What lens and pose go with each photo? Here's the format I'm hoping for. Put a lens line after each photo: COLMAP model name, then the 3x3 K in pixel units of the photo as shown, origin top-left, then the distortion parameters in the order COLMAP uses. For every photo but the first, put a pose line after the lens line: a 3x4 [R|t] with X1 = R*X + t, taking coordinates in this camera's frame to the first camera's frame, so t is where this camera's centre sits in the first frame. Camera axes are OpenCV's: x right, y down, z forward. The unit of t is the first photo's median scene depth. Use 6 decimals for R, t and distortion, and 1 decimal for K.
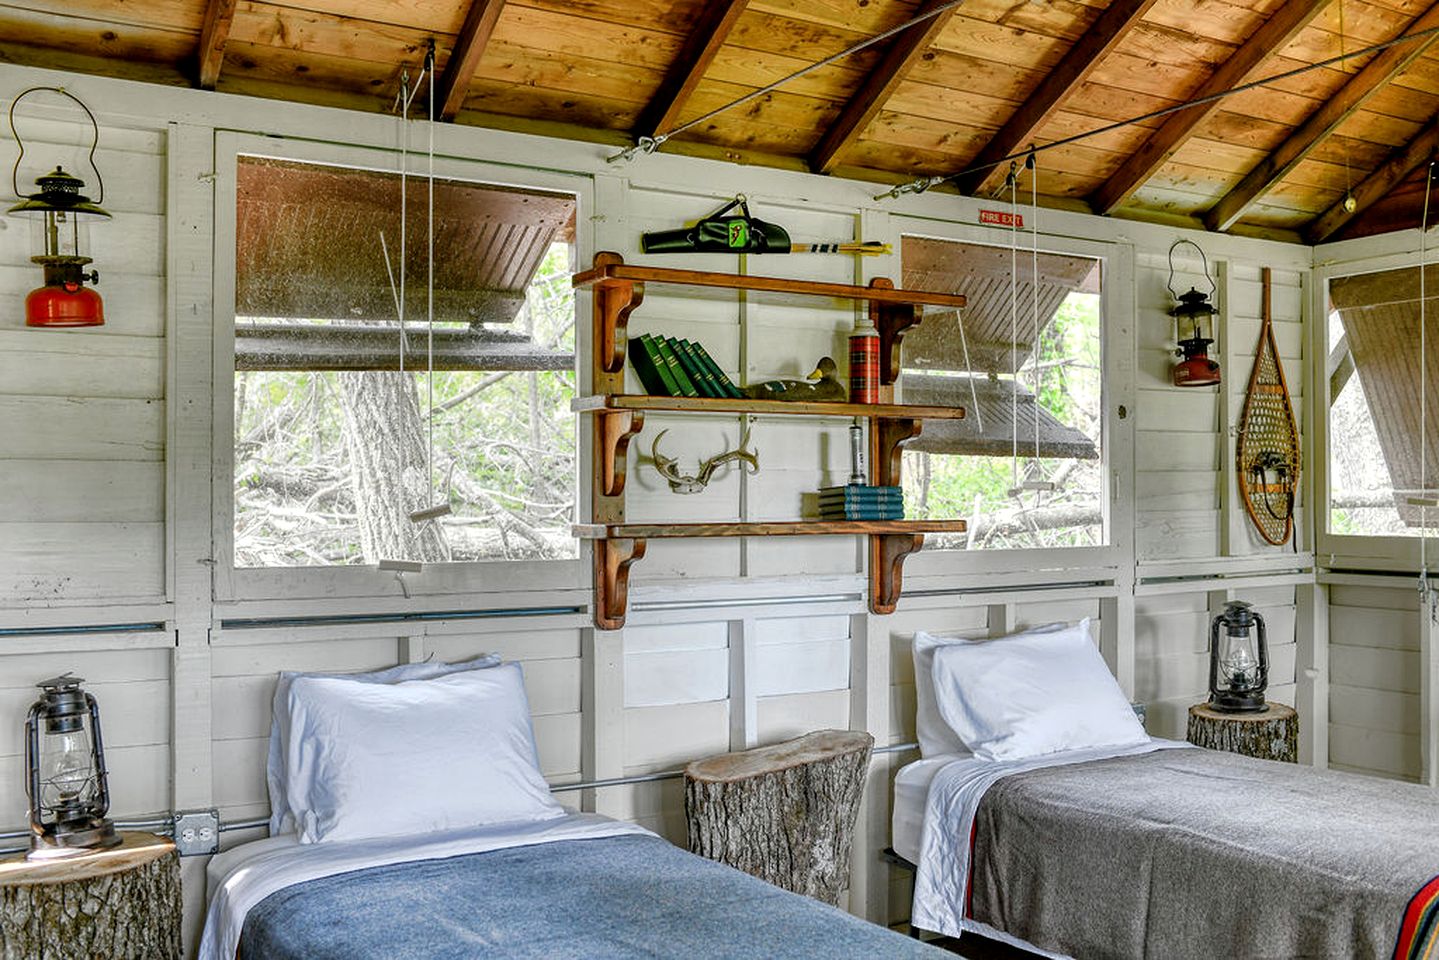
lens RADIAL K [[1384.8, 0, 719.5], [0, 1384.8, 495.2], [0, 0, 1]] dist [-0.085331, 0.064874]
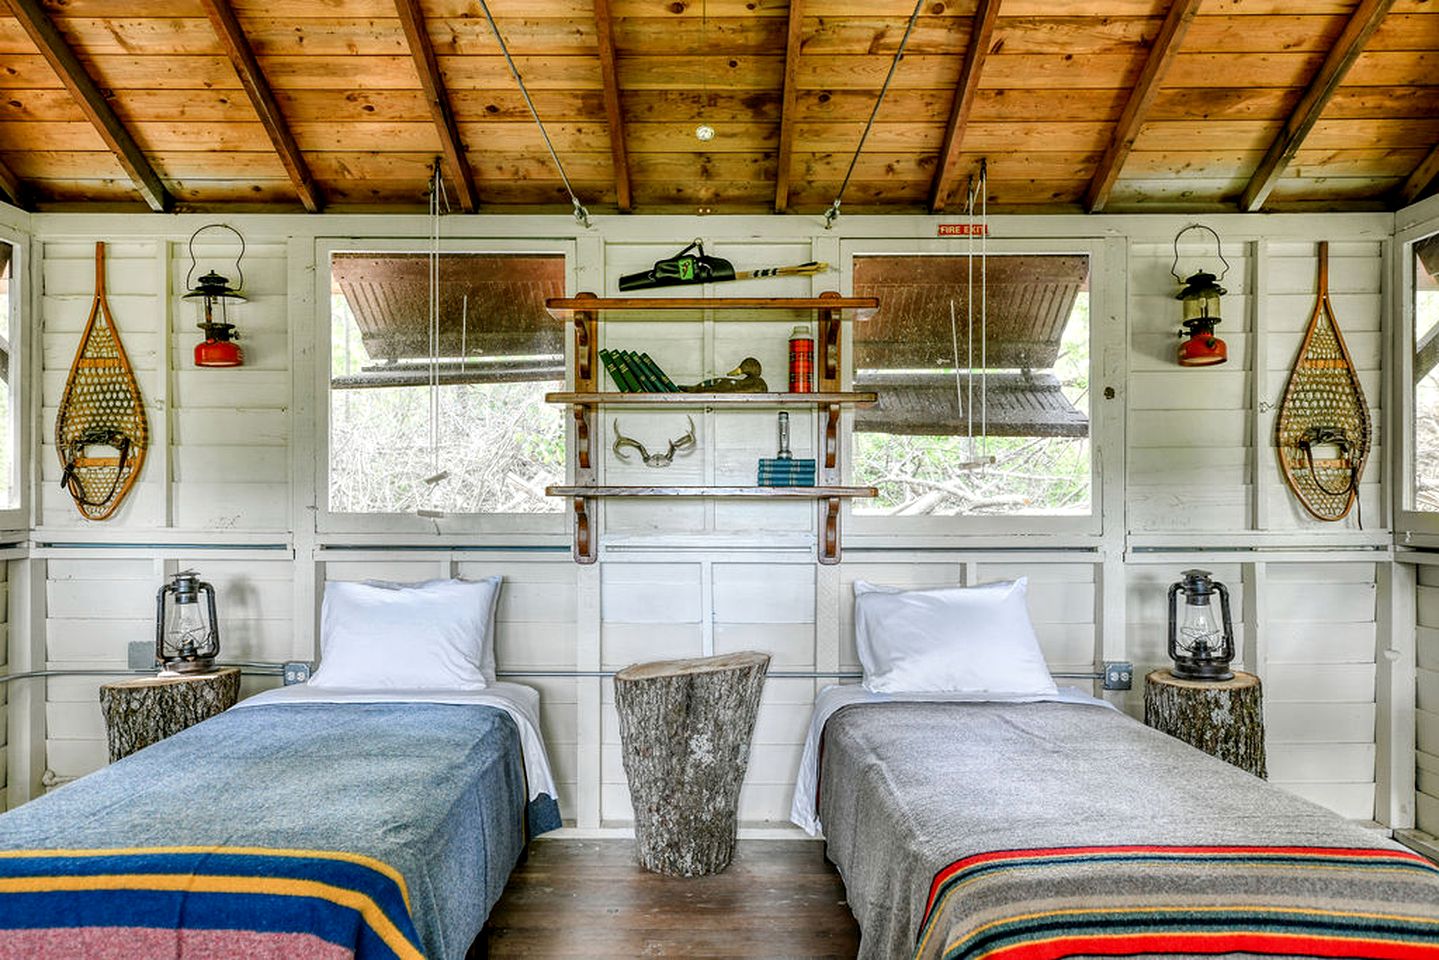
lens RADIAL K [[905.7, 0, 689.5], [0, 905.7, 506.0], [0, 0, 1]] dist [0.000773, 0.001347]
pose [[0.855813, 0.007242, -0.517234, 0.458526], [-0.004054, 0.999965, 0.007293, 0.030163], [0.517269, -0.004145, 0.855813, 0.259058]]
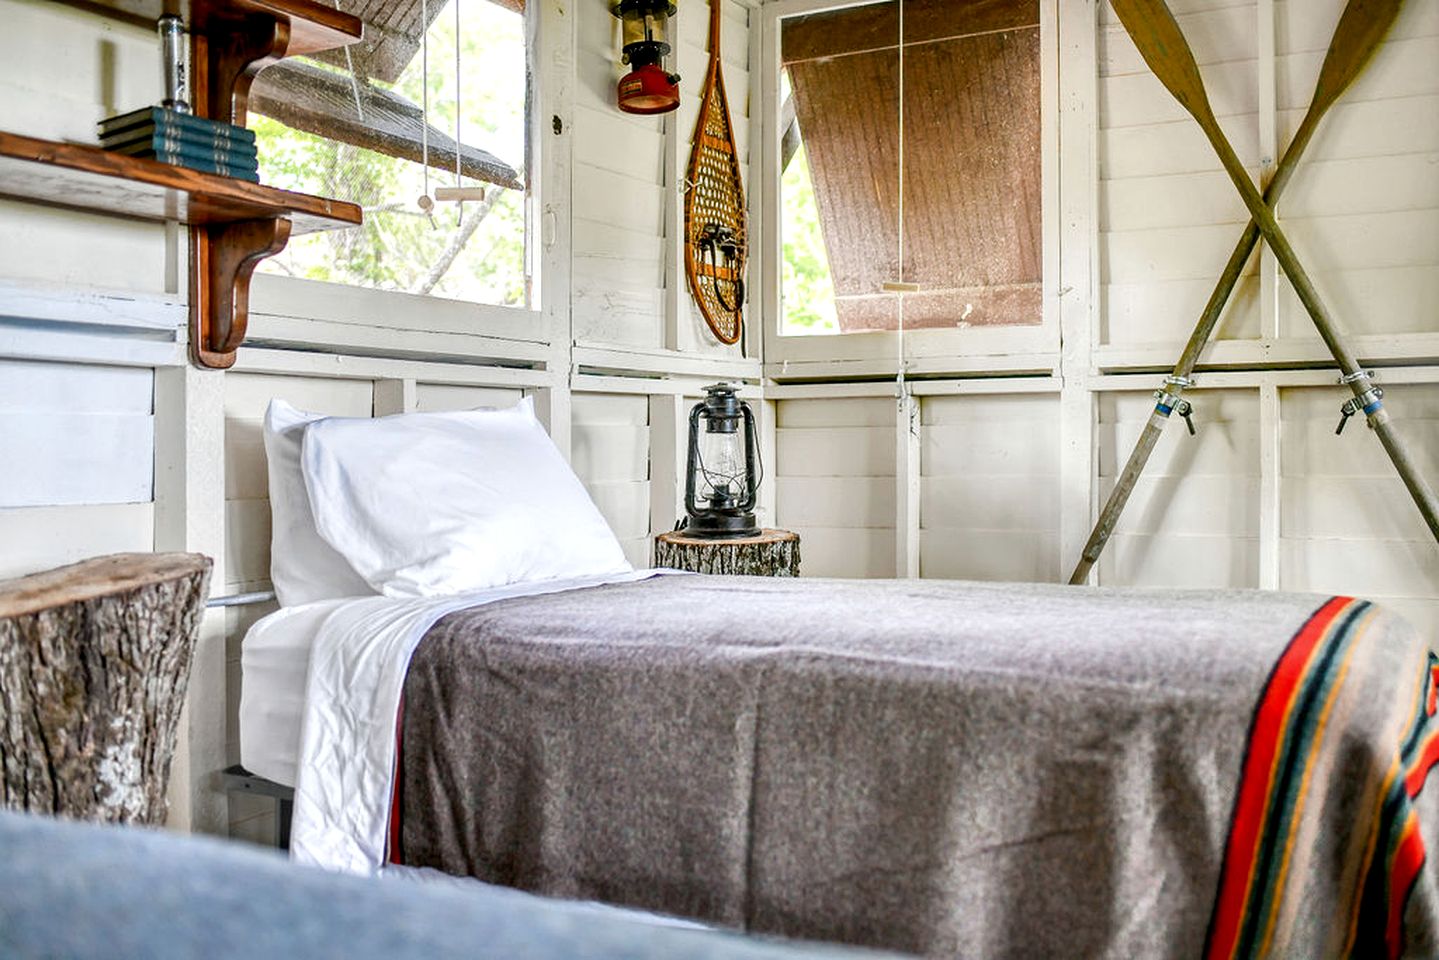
lens RADIAL K [[1398.0, 0, 739.7], [0, 1398.0, 484.1], [0, 0, 1]] dist [-0.101129, 0.087280]
pose [[0.860512, -0.008046, 0.509366, 0.012940], [-0.003004, 0.999778, 0.020866, 0.130085], [-0.509421, -0.019486, 0.860297, 0.409555]]
